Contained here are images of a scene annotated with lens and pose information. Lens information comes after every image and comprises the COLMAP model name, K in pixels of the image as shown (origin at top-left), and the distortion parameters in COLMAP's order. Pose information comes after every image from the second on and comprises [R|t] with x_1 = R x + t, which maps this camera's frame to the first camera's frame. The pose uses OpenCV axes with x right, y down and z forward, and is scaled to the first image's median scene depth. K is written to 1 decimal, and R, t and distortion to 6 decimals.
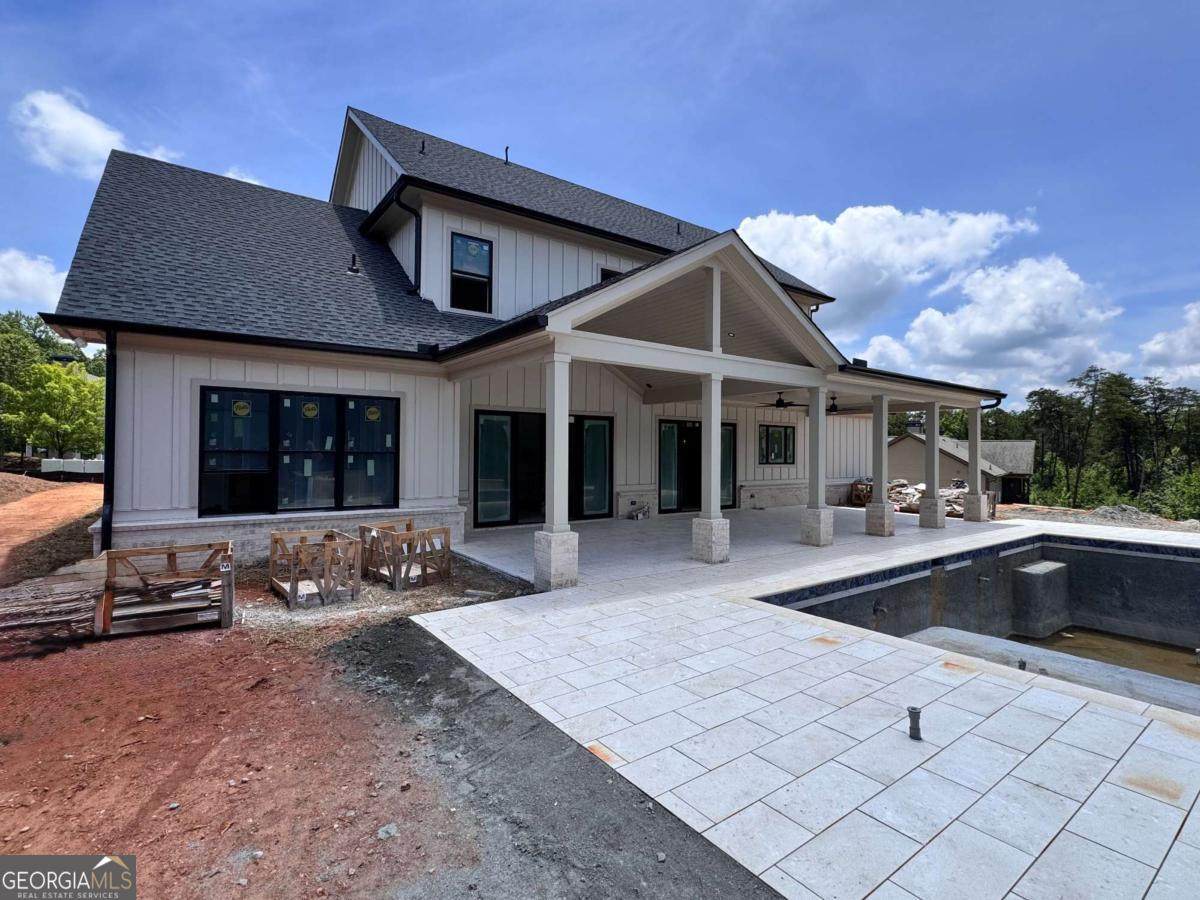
lens RADIAL K [[568.8, 0, 600.0], [0, 568.8, 450.0], [0, 0, 1]] dist [0.001863, 0.000124]
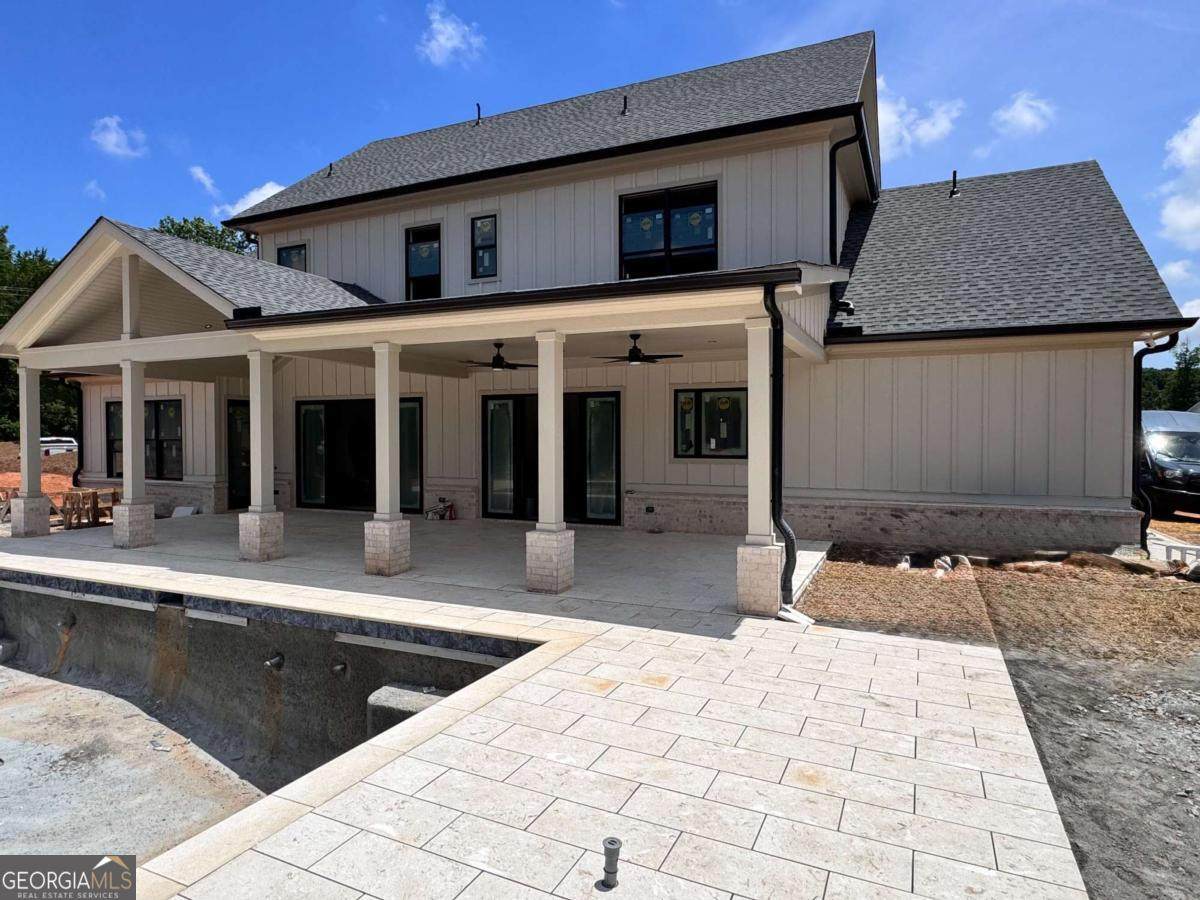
lens RADIAL K [[705.7, 0, 600.0], [0, 705.7, 450.0], [0, 0, 1]] dist [-0.004875, -0.000857]
pose [[0.490875, 0.009960, -0.871173, 1.032823], [0.007918, 0.999842, 0.015893, 0.006209], [0.871194, -0.014700, 0.490719, 0.677673]]
